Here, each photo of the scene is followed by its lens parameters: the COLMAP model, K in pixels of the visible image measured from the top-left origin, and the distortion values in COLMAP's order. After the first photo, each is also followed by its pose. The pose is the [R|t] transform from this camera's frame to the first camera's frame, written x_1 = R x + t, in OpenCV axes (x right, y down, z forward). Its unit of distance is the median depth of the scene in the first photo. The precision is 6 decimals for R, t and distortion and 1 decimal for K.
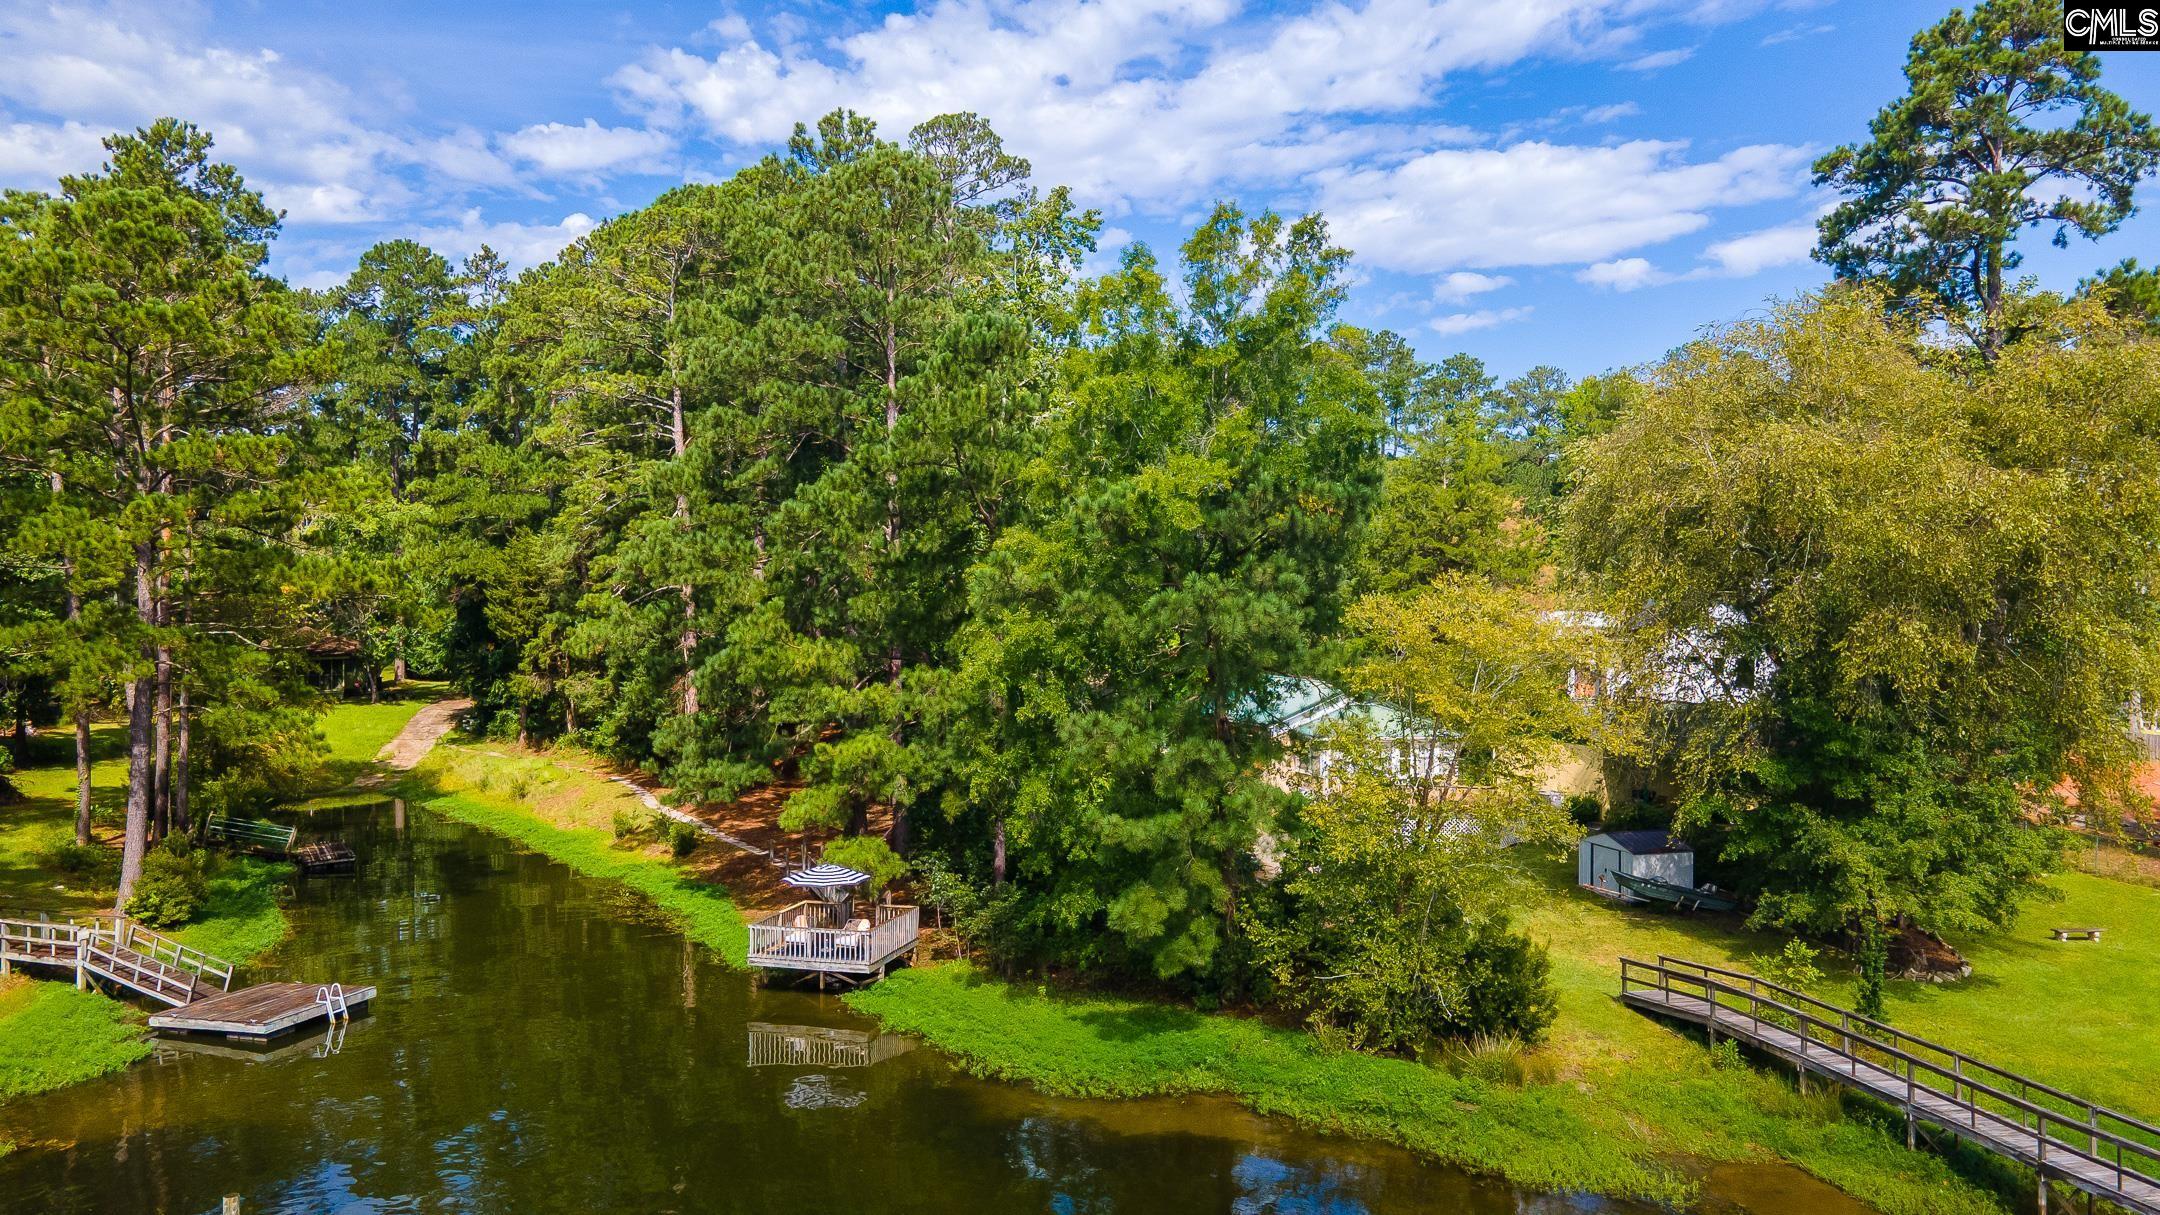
lens RADIAL K [[1423.2, 0, 1080.0], [0, 1423.2, 607.5], [0, 0, 1]] dist [0.004479, 0.001086]
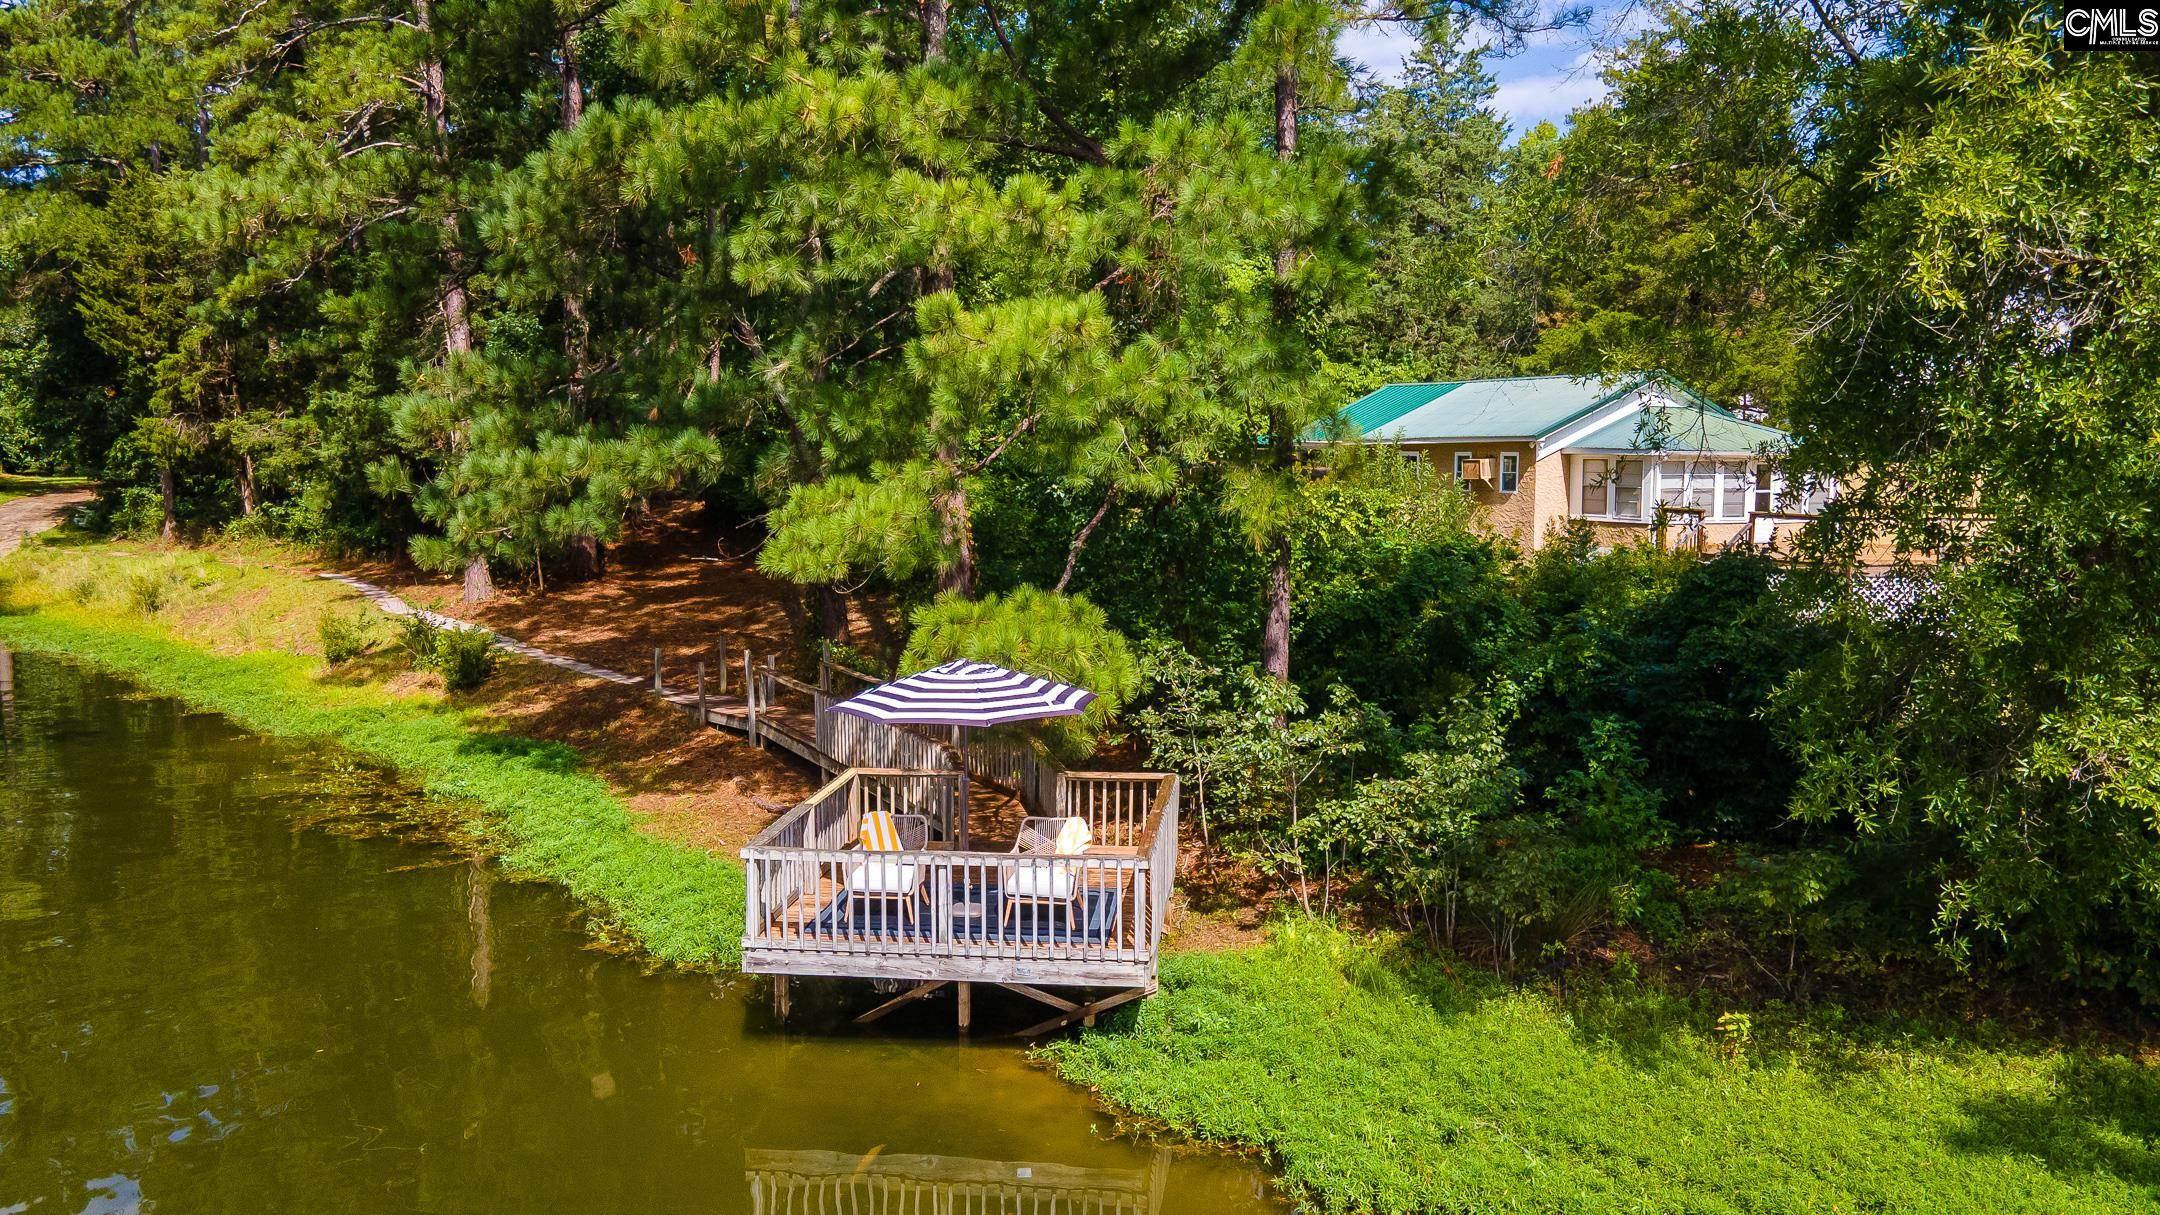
lens RADIAL K [[1507.8, 0, 1080.0], [0, 1507.8, 607.5], [0, 0, 1]] dist [-0.006906, 0.065507]
pose [[0.990447, -0.015558, 0.137015, -0.125610], [0.001500, 0.994772, 0.102112, 0.083445], [-0.137887, -0.100931, 0.985292, 0.409939]]
